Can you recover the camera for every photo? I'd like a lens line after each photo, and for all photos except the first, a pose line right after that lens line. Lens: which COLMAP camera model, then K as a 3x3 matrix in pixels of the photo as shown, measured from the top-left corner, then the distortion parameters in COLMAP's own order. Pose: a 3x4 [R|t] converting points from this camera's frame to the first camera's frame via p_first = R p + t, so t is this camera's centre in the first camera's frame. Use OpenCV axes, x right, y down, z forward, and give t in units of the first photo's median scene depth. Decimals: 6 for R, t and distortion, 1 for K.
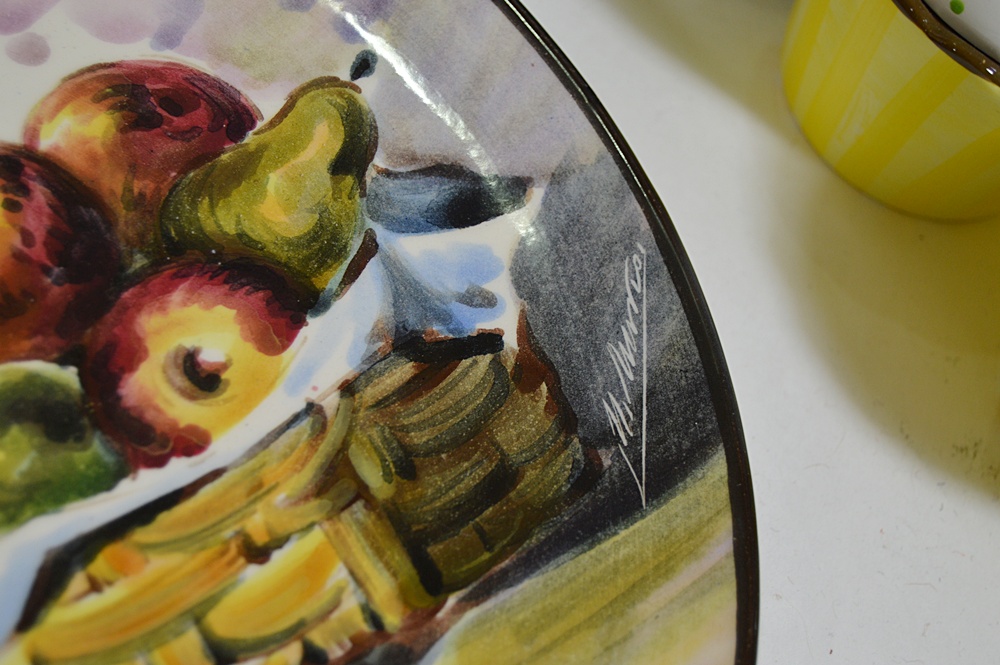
lens RADIAL K [[2004.4, 0, 501.1], [0, 2004.4, 337.1], [0, 0, 1]] dist [-0.036143, 0.000000]
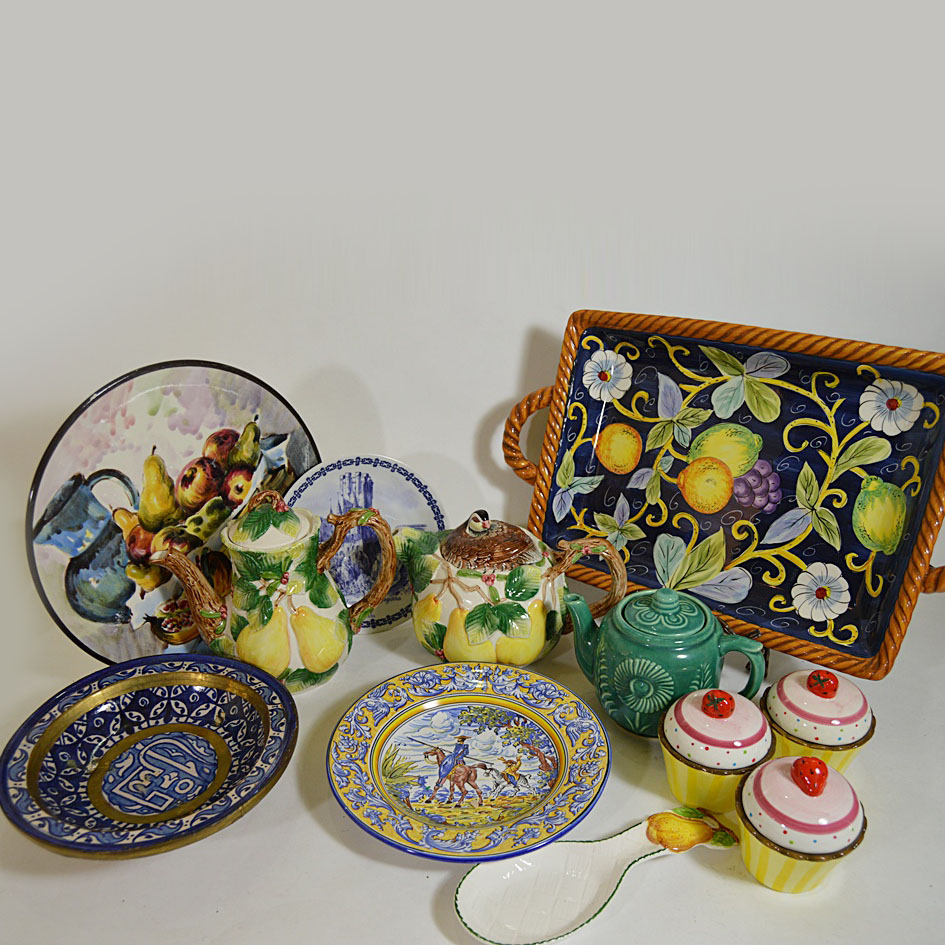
lens RADIAL K [[866.1, 0, 469.7], [0, 866.1, 604.3], [0, 0, 1]] dist [-0.078525, 0.000000]
pose [[0.914457, -0.170944, 0.366806, -0.499484], [-0.192471, 0.613605, 0.765796, -1.784001], [-0.355982, -0.770887, 0.528214, -0.816278]]
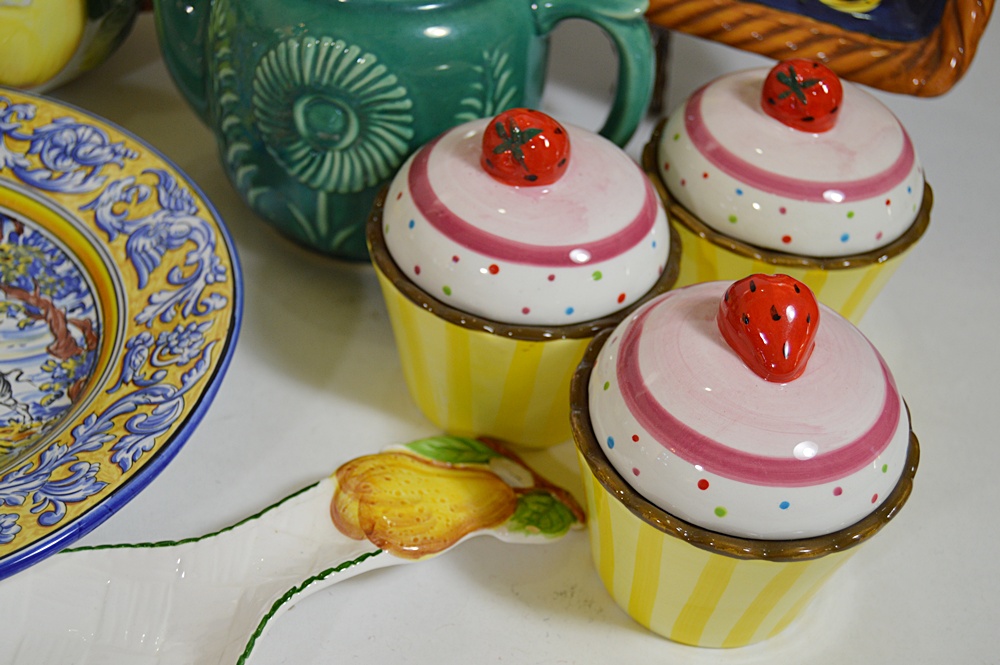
lens RADIAL K [[1697.0, 0, 503.9], [0, 1697.0, 333.9], [0, 0, 1]] dist [-0.044076, 0.000000]
pose [[0.806197, -0.259626, 0.531640, -0.104031], [-0.353583, 0.509032, 0.784771, -1.272975], [-0.474369, -0.820659, 0.318580, -0.721074]]
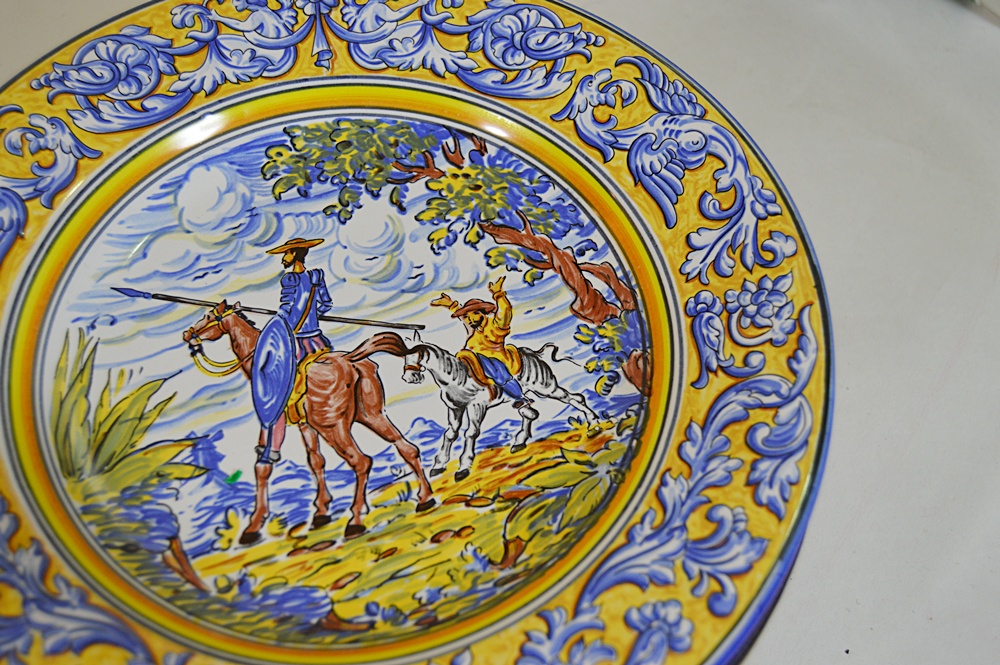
lens RADIAL K [[1192.4, 0, 502.0], [0, 1192.4, 330.0], [0, 0, 1]] dist [-0.075805, 0.000000]
pose [[0.756024, -0.515183, 0.403750, -0.052310], [-0.312550, 0.257831, 0.914241, -0.765223], [-0.575101, -0.817380, 0.033906, -0.086564]]
